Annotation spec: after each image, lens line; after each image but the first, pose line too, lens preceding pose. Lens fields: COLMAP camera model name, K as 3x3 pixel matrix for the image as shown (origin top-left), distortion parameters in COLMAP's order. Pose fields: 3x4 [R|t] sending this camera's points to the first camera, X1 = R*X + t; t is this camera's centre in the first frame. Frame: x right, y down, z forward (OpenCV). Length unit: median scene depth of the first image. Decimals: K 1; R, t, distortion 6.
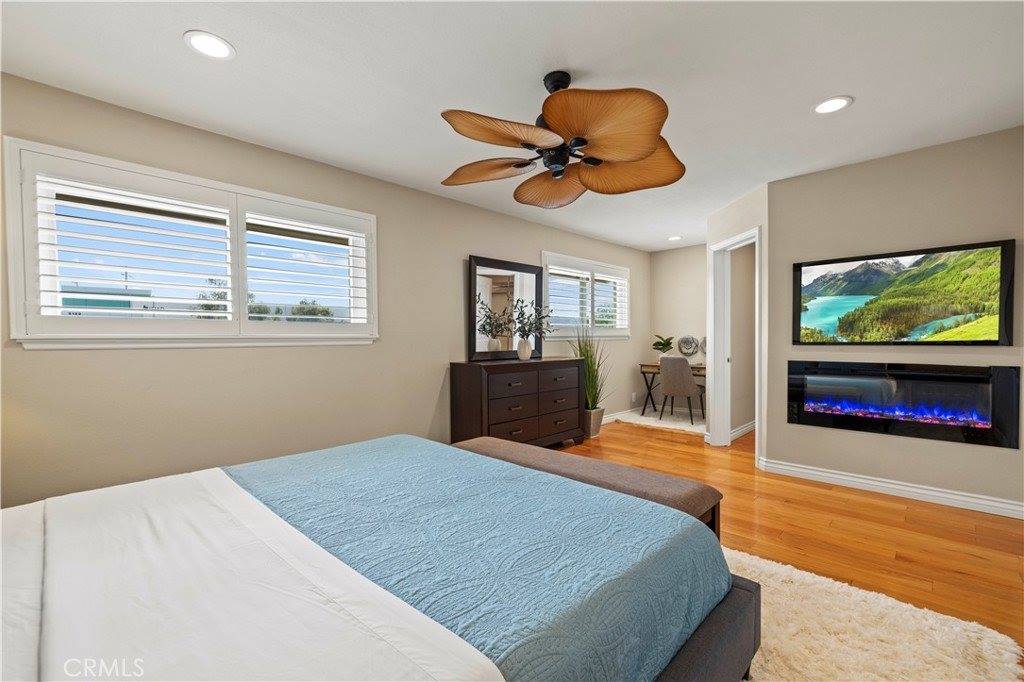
lens RADIAL K [[432.7, 0, 510.6], [0, 432.7, 342.4], [0, 0, 1]] dist [0.001432, 0.001928]
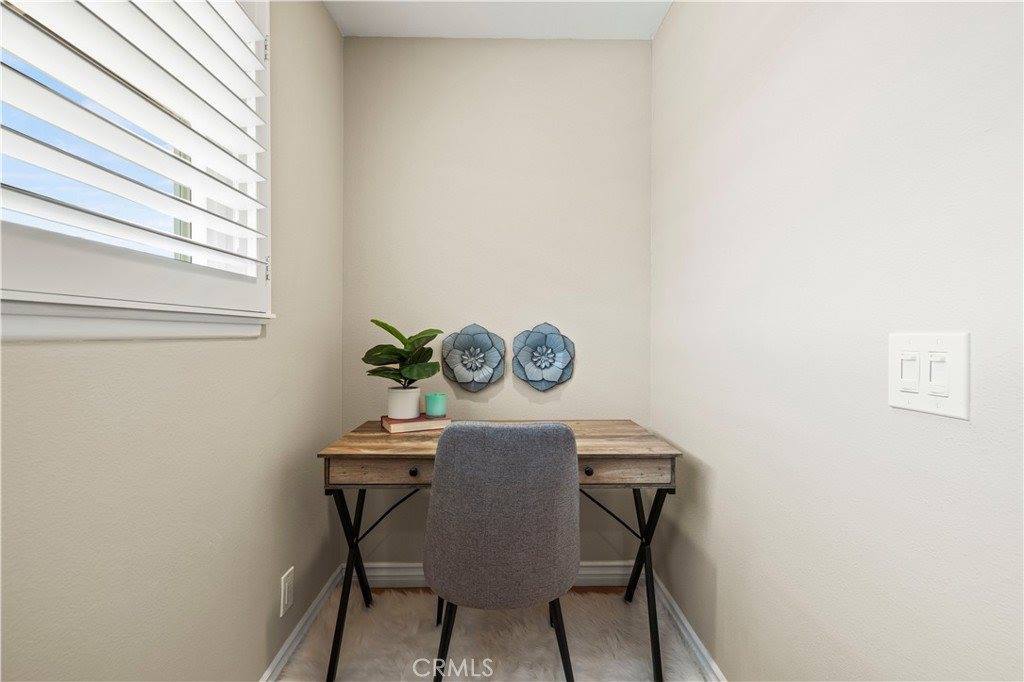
lens RADIAL K [[432.7, 0, 507.6], [0, 432.7, 338.8], [0, 0, 1]] dist [0.001432, 0.001928]
pose [[0.708060, 0.004143, 0.706140, 0.208298], [-0.001205, 0.999988, -0.004658, -0.005160], [-0.706151, 0.002448, 0.708057, 0.764494]]
